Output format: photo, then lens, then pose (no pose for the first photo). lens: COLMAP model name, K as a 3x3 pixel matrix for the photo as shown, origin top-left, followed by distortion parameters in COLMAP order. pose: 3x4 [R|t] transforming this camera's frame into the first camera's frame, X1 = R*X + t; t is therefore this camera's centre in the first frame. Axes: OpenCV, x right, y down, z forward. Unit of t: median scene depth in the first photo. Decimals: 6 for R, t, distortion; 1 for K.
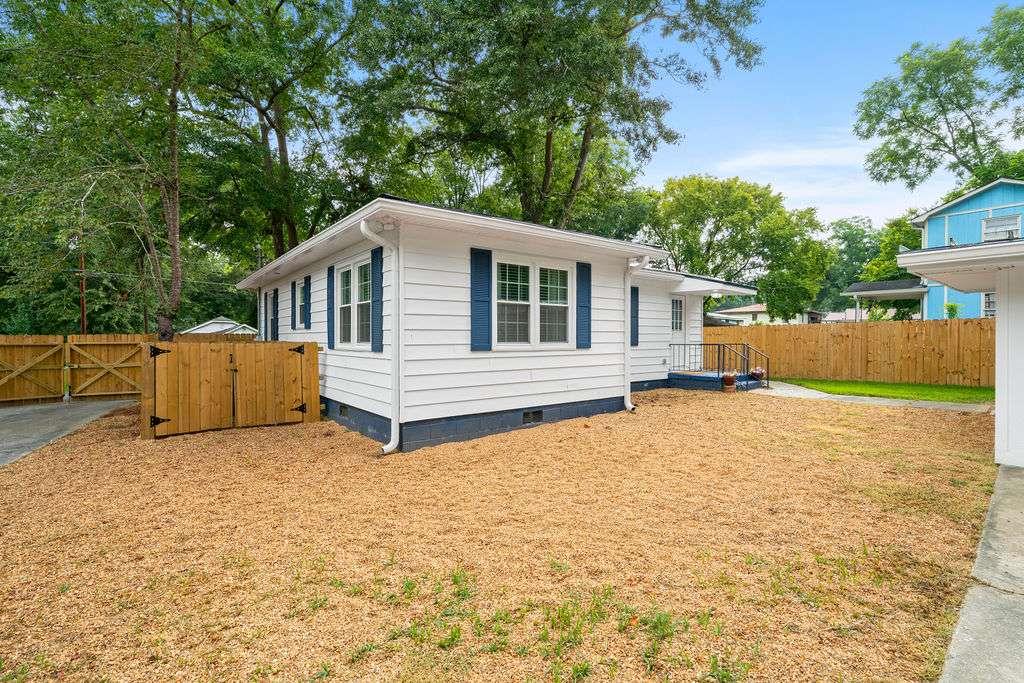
lens RADIAL K [[464.6, 0, 508.9], [0, 464.6, 335.4], [0, 0, 1]] dist [0.003862, 0.000782]
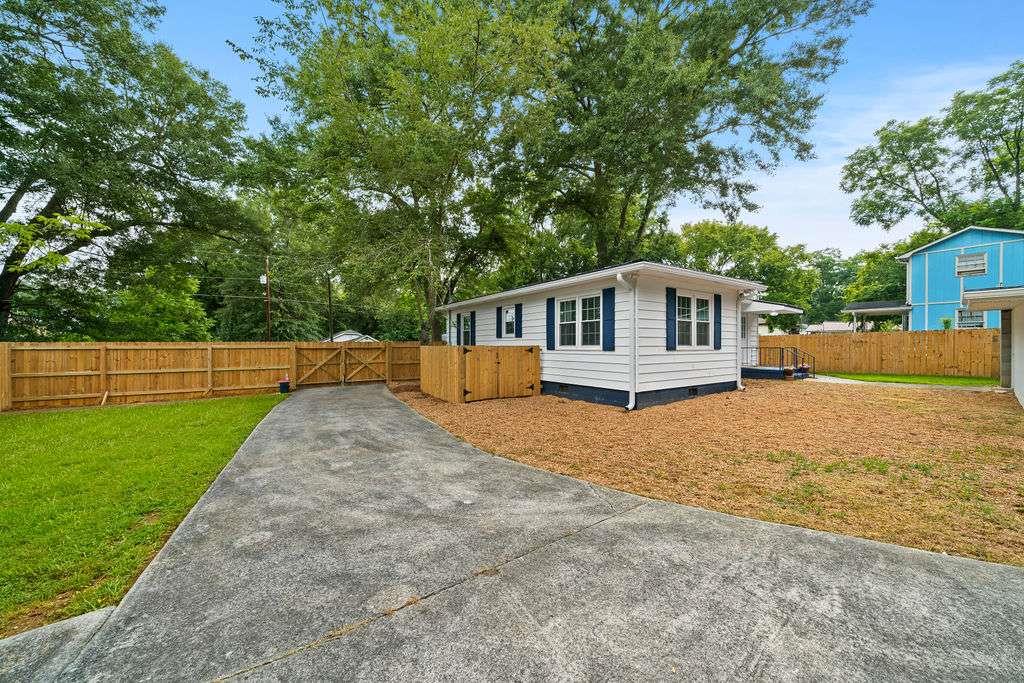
lens RADIAL K [[364.3, 0, 512.0], [0, 364.3, 341.5], [0, 0, 1]] dist [-0.000711, 0.000106]
pose [[0.998571, -0.001725, -0.053413, -0.144275], [0.001422, 0.999983, -0.005721, 0.002430], [0.053422, 0.005637, 0.998556, -0.080576]]
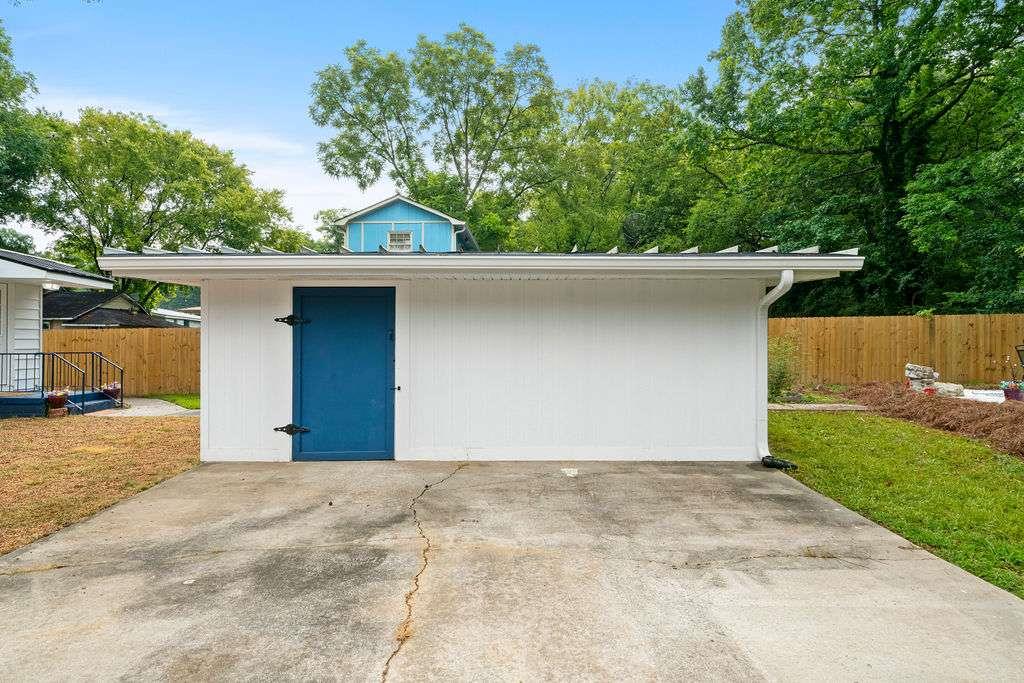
lens RADIAL K [[632.1, 0, 512.0], [0, 632.1, 341.5], [0, 0, 1]] dist [-0.011672, -0.001041]
pose [[0.649145, 0.001403, 0.760663, 0.079939], [-0.001229, 0.999999, -0.000796, 0.000174], [-0.760664, -0.000419, 0.649146, -0.090181]]
